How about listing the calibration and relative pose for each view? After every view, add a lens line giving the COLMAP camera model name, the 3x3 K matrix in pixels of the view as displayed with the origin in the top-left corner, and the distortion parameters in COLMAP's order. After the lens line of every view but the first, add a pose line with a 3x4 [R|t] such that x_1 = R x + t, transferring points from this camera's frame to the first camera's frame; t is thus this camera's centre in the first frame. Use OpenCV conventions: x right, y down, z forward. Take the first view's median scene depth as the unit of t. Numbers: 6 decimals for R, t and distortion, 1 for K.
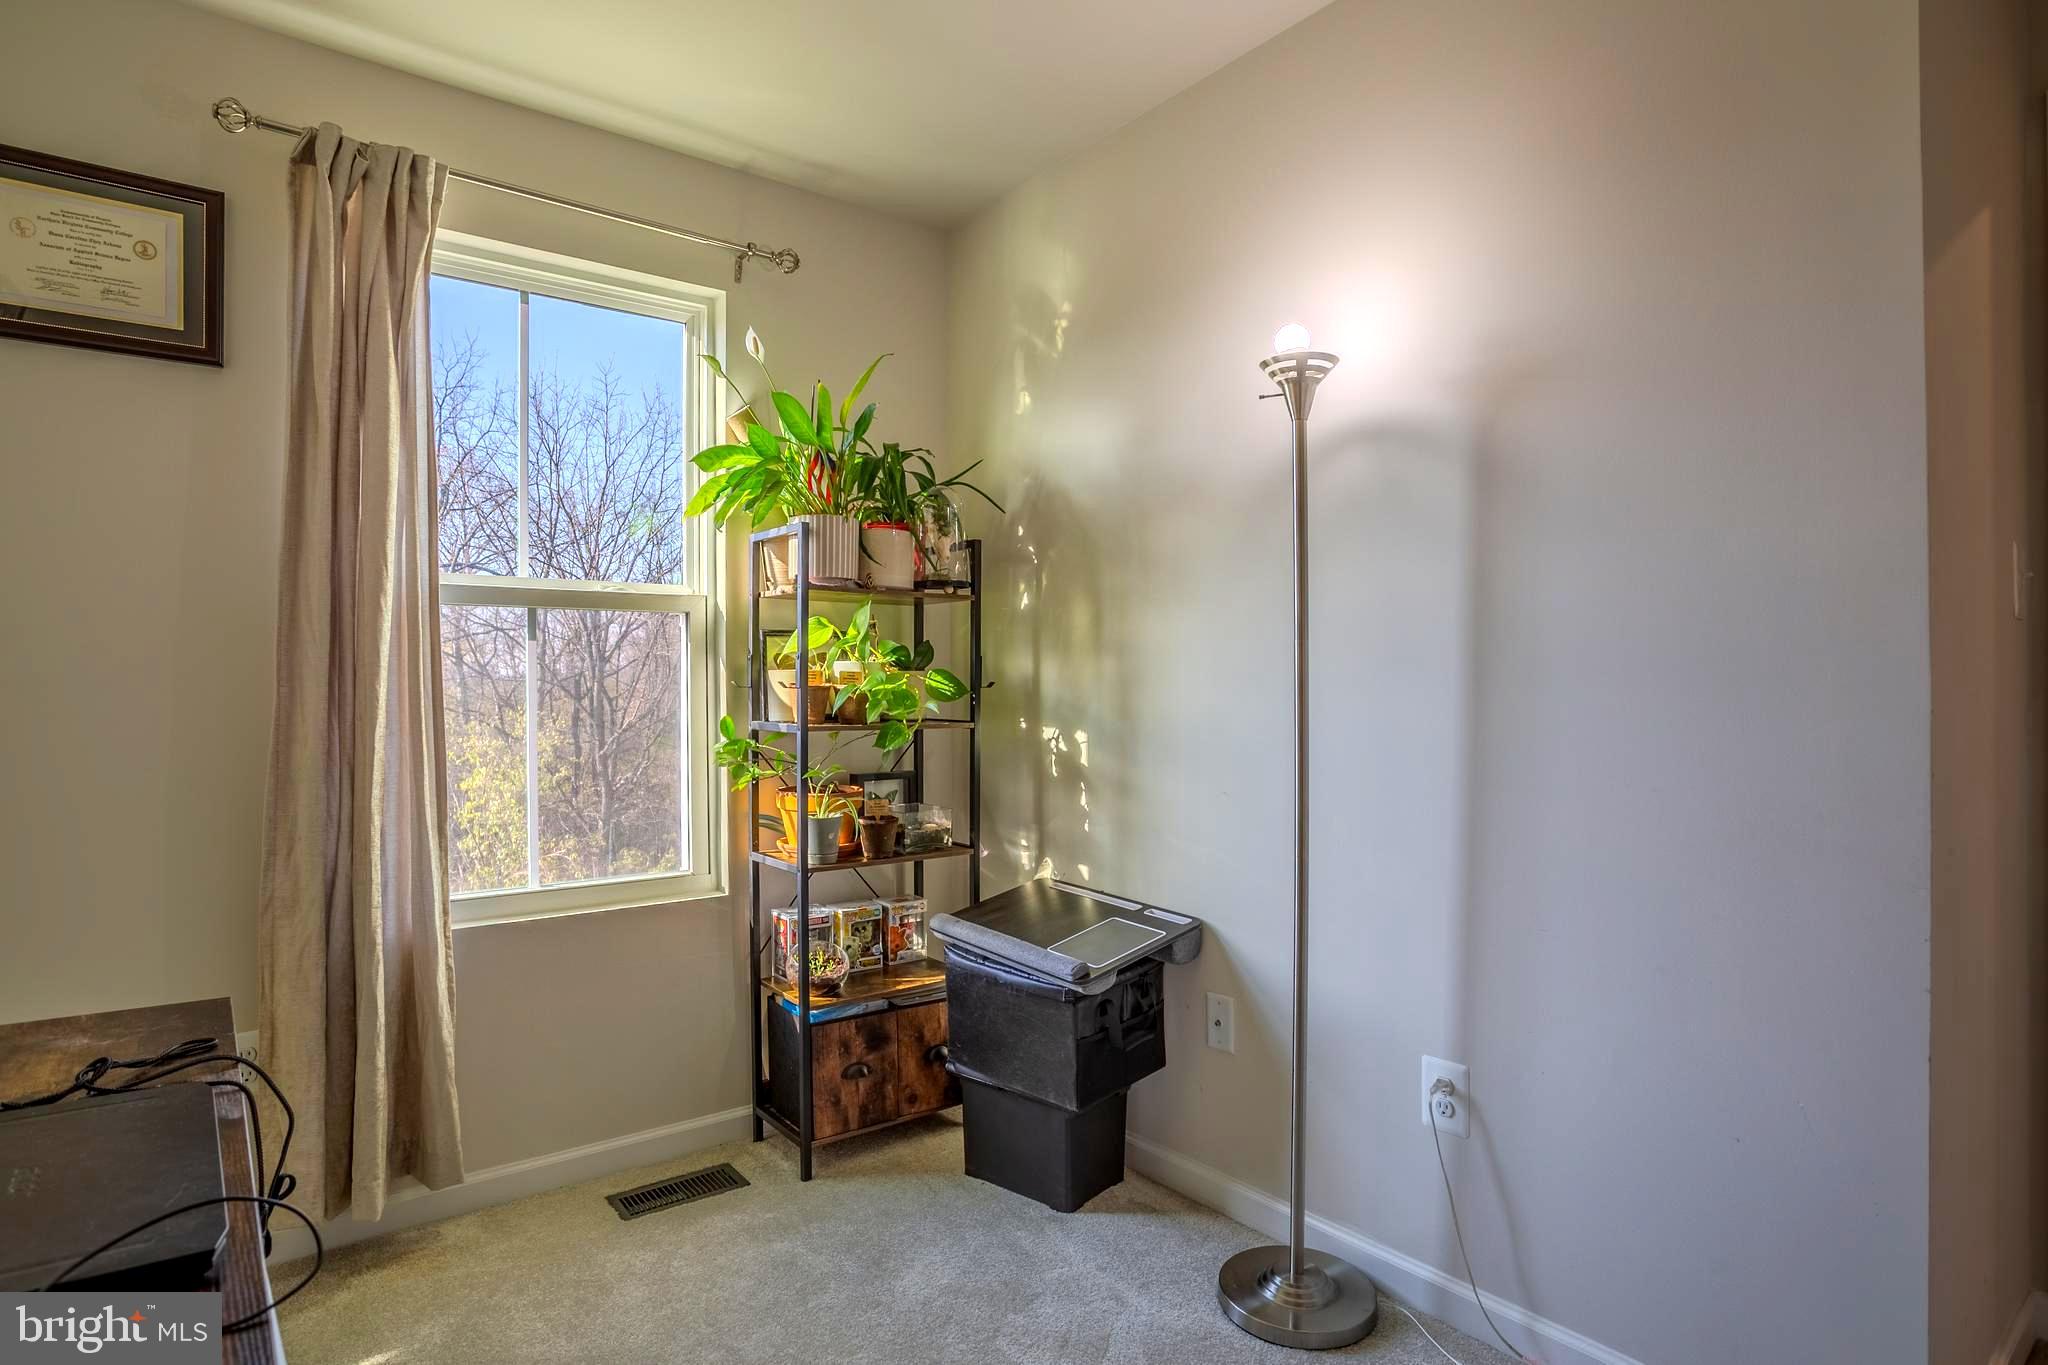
lens RADIAL K [[998.5, 0, 1037.5], [0, 998.5, 689.1], [0, 0, 1]] dist [-0.086512, 0.043919]
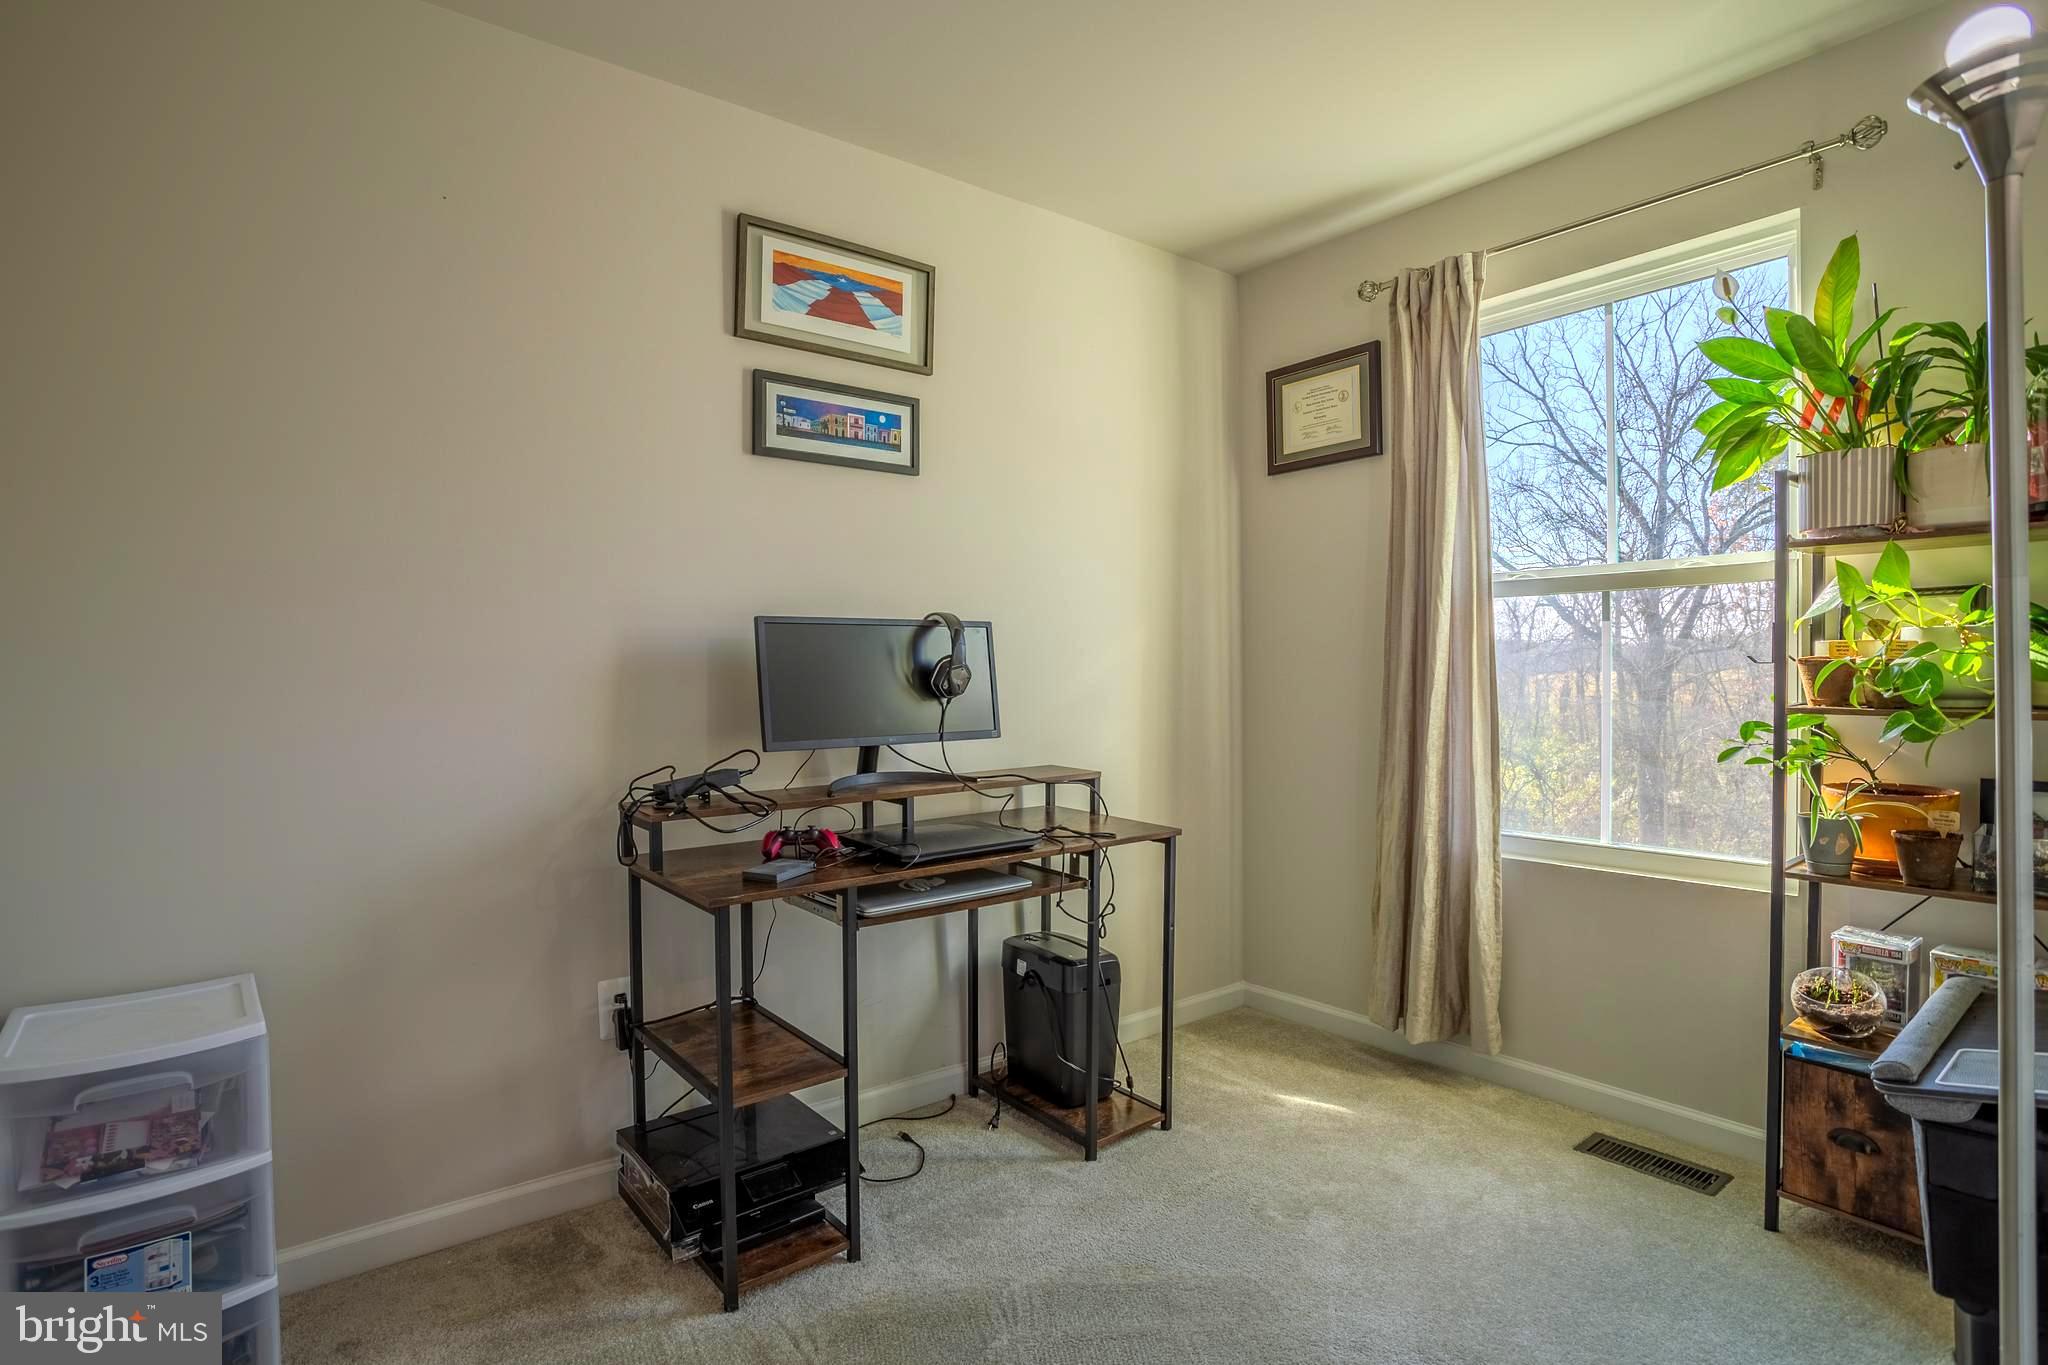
lens RADIAL K [[998.5, 0, 1037.5], [0, 998.5, 689.1], [0, 0, 1]] dist [-0.086512, 0.043919]
pose [[0.047161, 0.022286, -0.998639, 0.584522], [0.004225, 0.999738, 0.022510, 0.000585], [0.998878, -0.005281, 0.047055, 0.320316]]
